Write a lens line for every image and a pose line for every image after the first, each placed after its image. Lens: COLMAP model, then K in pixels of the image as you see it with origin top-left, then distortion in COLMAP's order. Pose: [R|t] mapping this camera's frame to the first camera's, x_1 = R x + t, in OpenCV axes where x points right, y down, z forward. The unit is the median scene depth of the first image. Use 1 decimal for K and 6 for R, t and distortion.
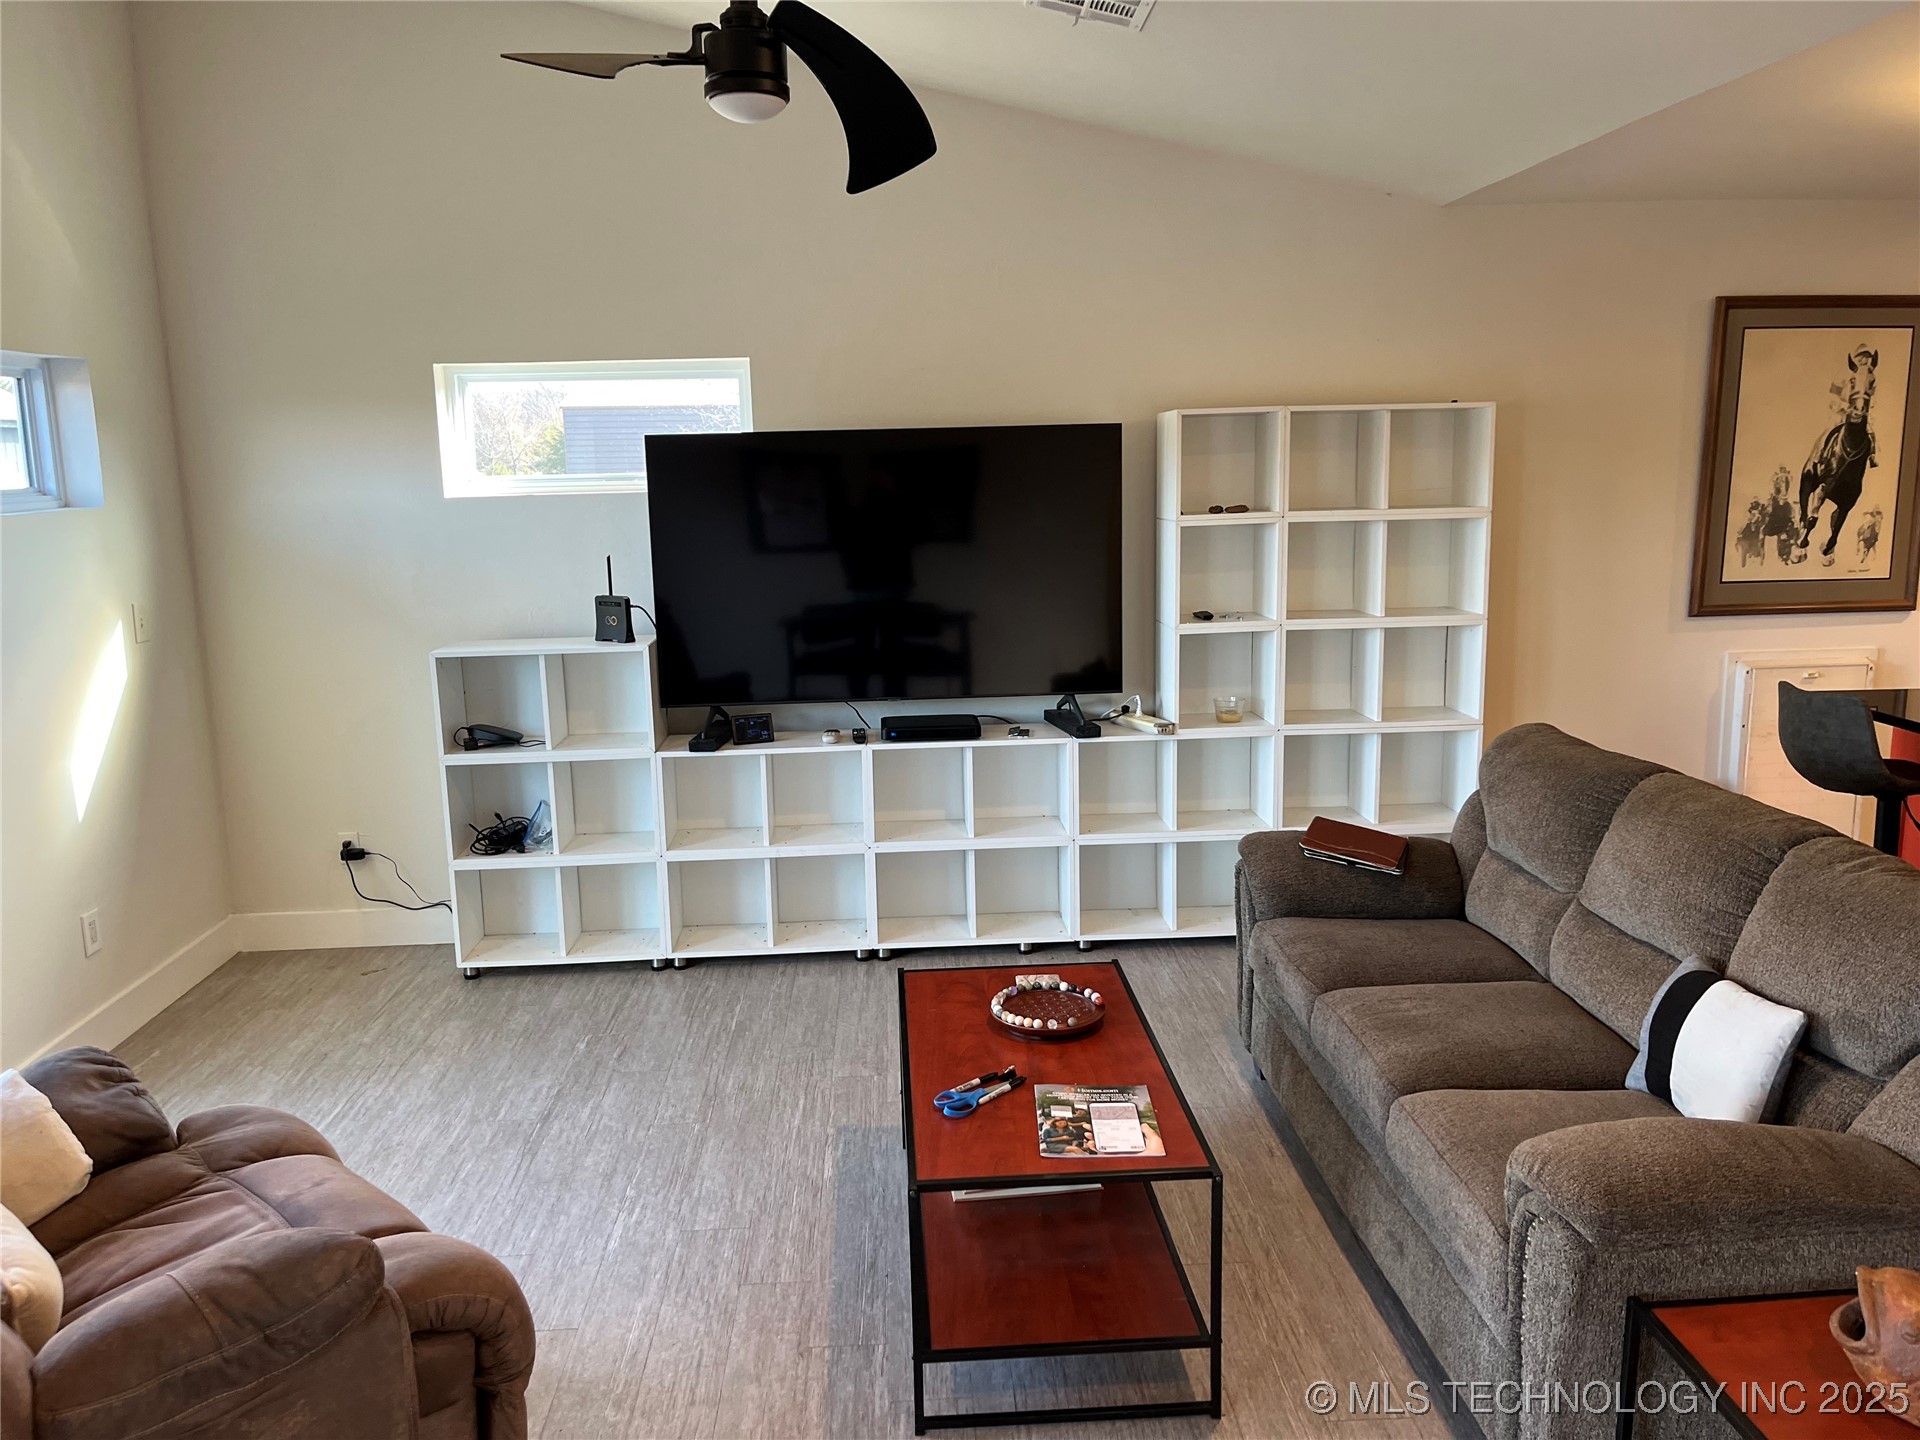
lens RADIAL K [[1461.4, 0, 959.3], [0, 1461.4, 742.8], [0, 0, 1]] dist [0.121180, -0.194744]
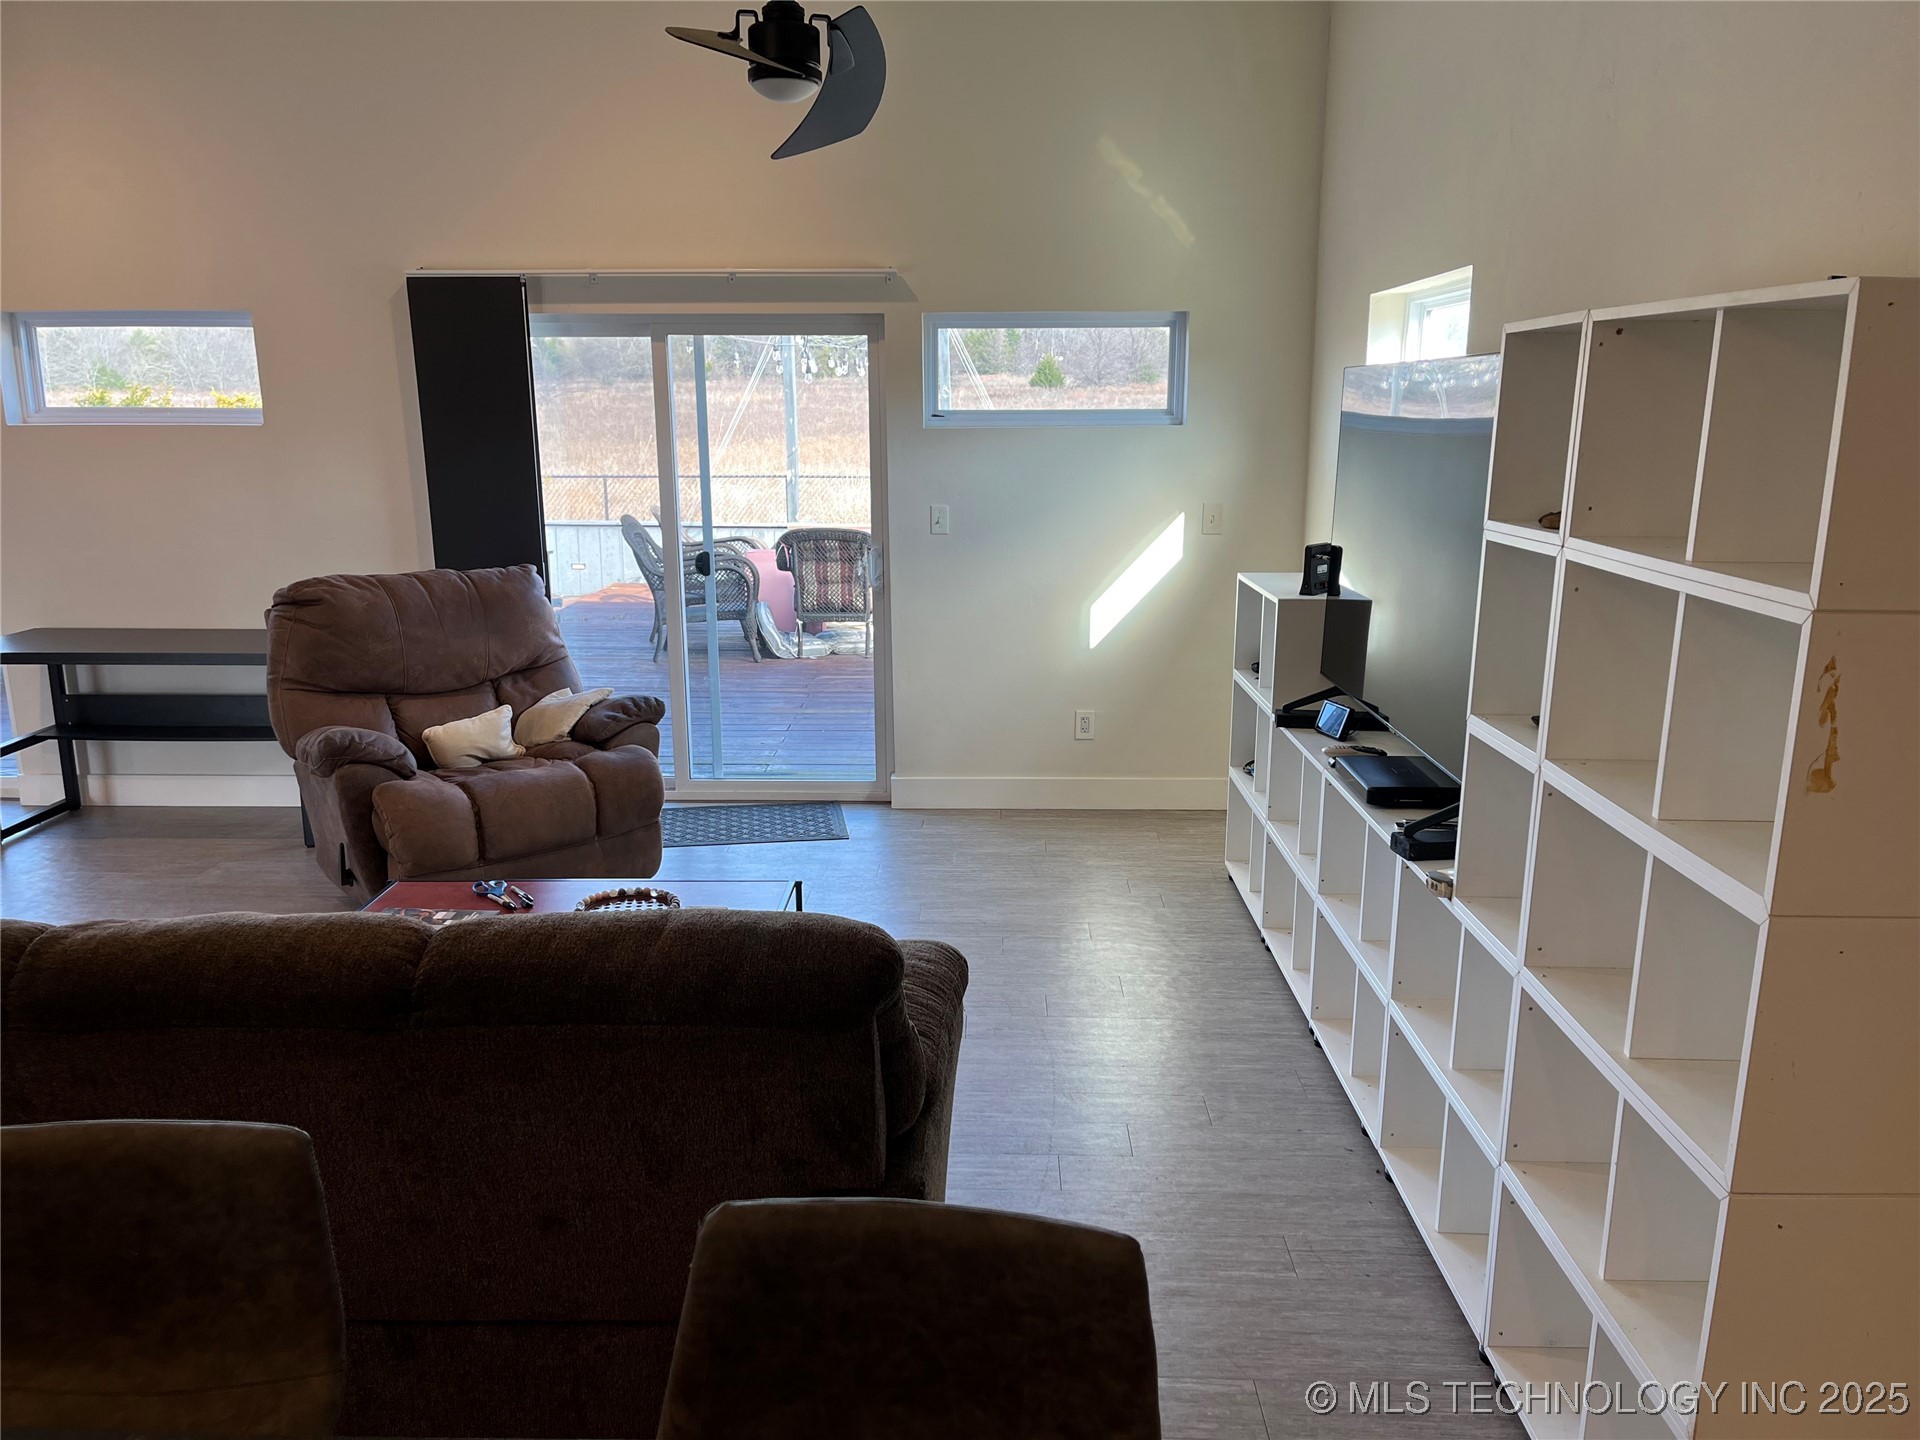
lens RADIAL K [[1461.4, 0, 959.3], [0, 1461.4, 742.8], [0, 0, 1]] dist [0.121180, -0.194744]
pose [[-0.078588, 0.251132, -0.964757, 1.212165], [-0.191793, 0.945863, 0.261837, -0.309954], [0.978284, 0.205611, -0.026168, 1.399866]]
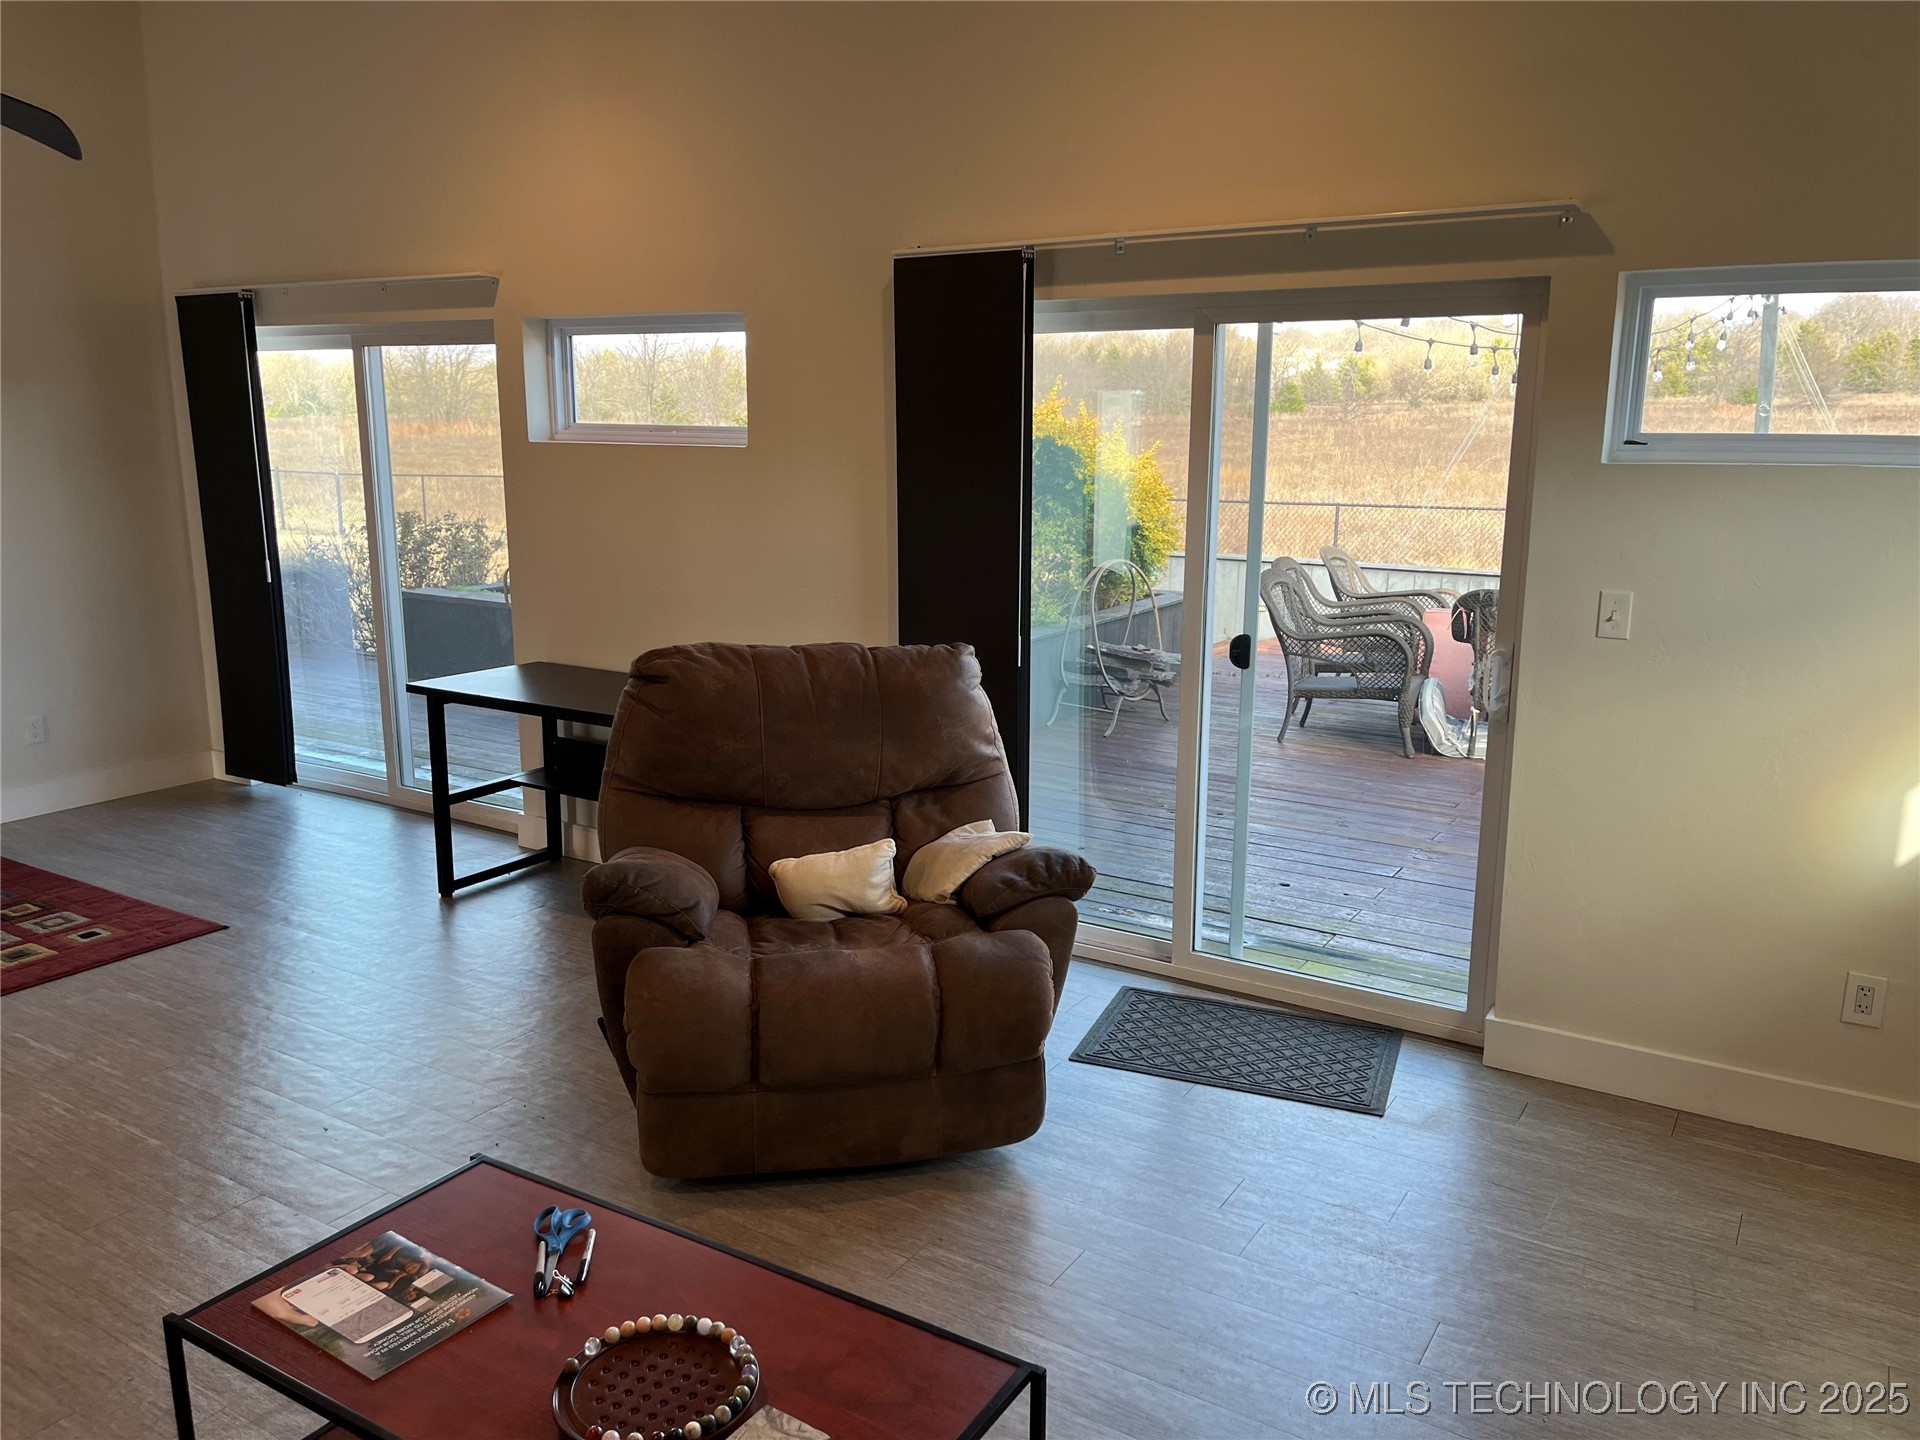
lens RADIAL K [[1451.4, 0, 960.0], [0, 1451.4, 720.0], [0, 0, 1]] dist [0.088777, -0.121063]
pose [[-0.572017, 0.186265, -0.798813, 0.450019], [-0.154314, 0.932047, 0.327834, -0.298119], [0.805595, 0.310795, -0.504404, 1.461585]]
